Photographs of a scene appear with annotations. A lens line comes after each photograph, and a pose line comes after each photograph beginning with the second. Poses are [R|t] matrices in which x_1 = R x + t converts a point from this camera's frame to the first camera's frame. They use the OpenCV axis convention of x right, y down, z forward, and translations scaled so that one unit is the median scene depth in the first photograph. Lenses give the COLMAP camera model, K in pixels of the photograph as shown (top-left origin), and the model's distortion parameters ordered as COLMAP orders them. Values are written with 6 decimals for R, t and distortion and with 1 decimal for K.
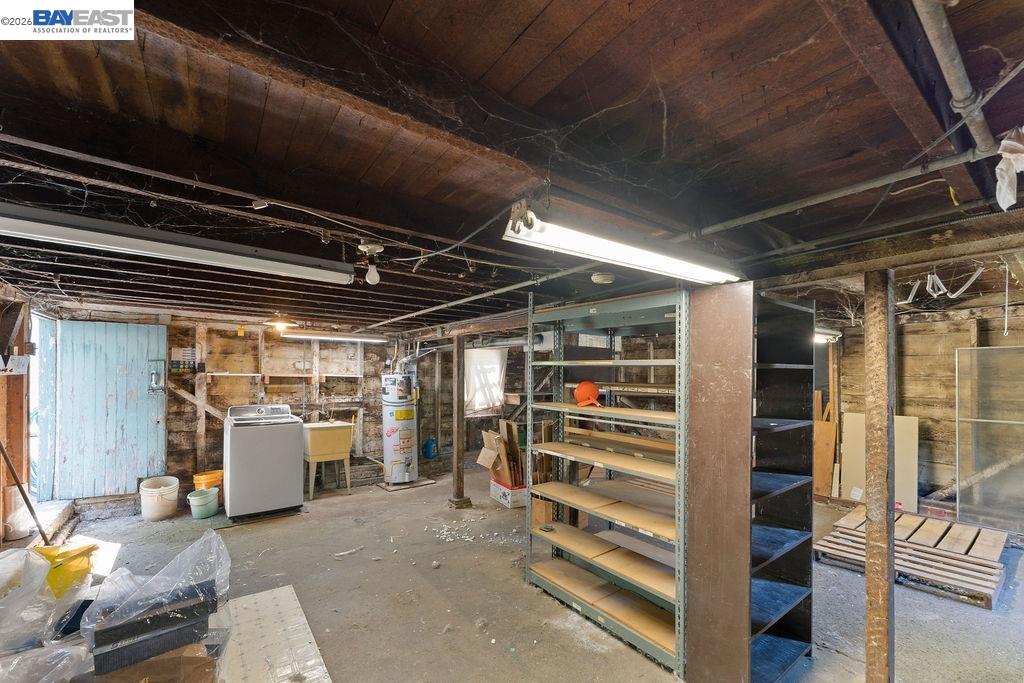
lens RADIAL K [[416.0, 0, 510.7], [0, 416.0, 373.7], [0, 0, 1]] dist [-0.000279, -0.000066]
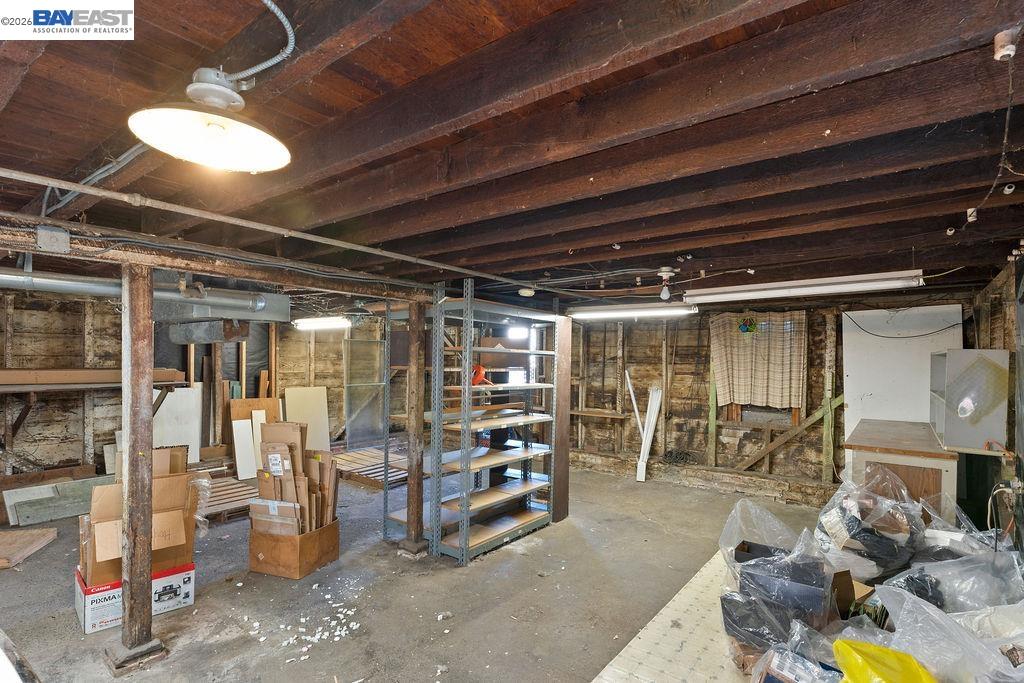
lens RADIAL K [[498.1, 0, 511.8], [0, 498.1, 361.0], [0, 0, 1]] dist [0.000695, 0.000056]
pose [[-0.276275, -0.009226, 0.961034, -1.308314], [-0.015652, 0.999864, 0.005099, 0.000194], [-0.960951, -0.013633, -0.276382, 1.404044]]
